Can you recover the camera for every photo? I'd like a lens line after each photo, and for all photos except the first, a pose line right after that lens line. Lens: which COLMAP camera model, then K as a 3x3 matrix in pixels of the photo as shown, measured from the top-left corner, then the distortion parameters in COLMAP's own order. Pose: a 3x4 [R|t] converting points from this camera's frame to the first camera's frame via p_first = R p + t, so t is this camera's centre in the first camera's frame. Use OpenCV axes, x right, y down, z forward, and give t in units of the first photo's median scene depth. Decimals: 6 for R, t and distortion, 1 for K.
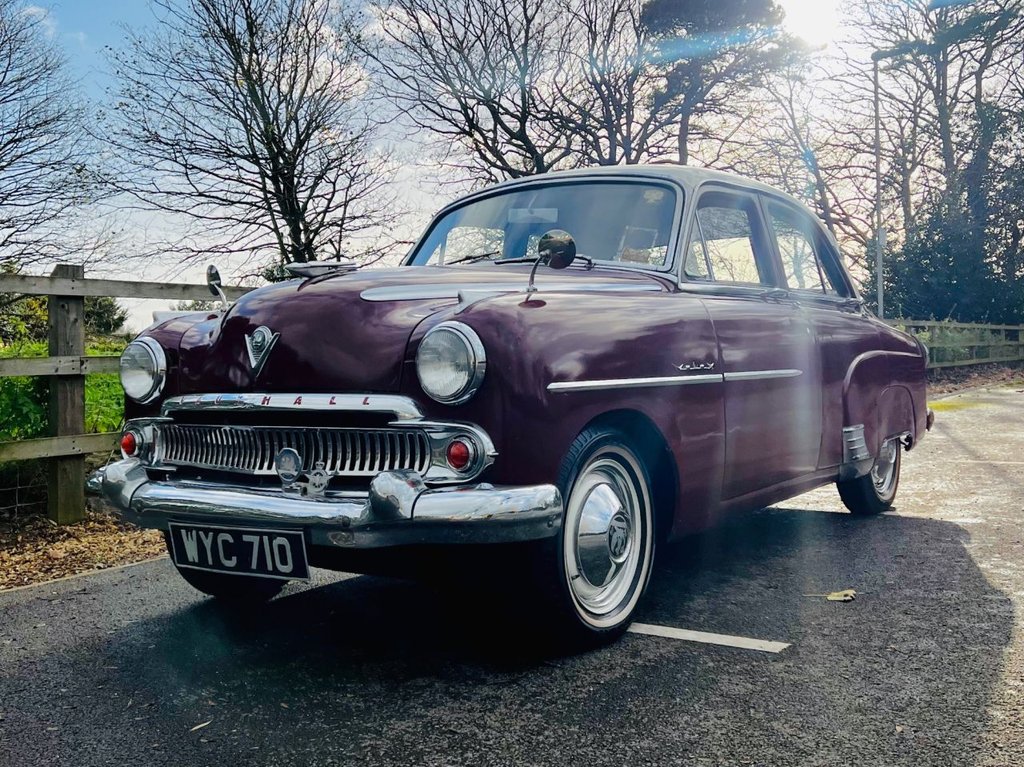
lens RADIAL K [[1087.6, 0, 526.6], [0, 1087.6, 353.7], [0, 0, 1]] dist [0.045437, -0.043800]
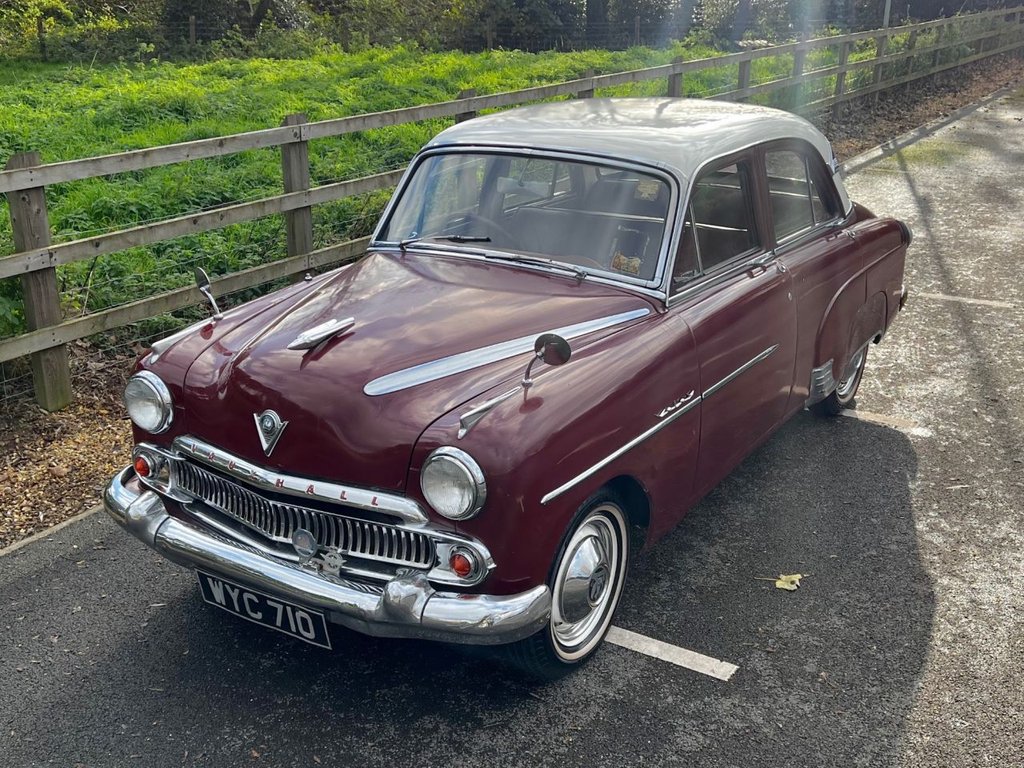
lens RADIAL K [[1149.5, 0, 533.4], [0, 1149.5, 434.4], [0, 0, 1]] dist [0.026341, 0.008753]
pose [[0.998928, 0.013206, 0.044357, -0.039202], [-0.028832, 0.927293, 0.373225, -0.441971], [-0.036203, -0.374104, 0.926680, -0.050818]]
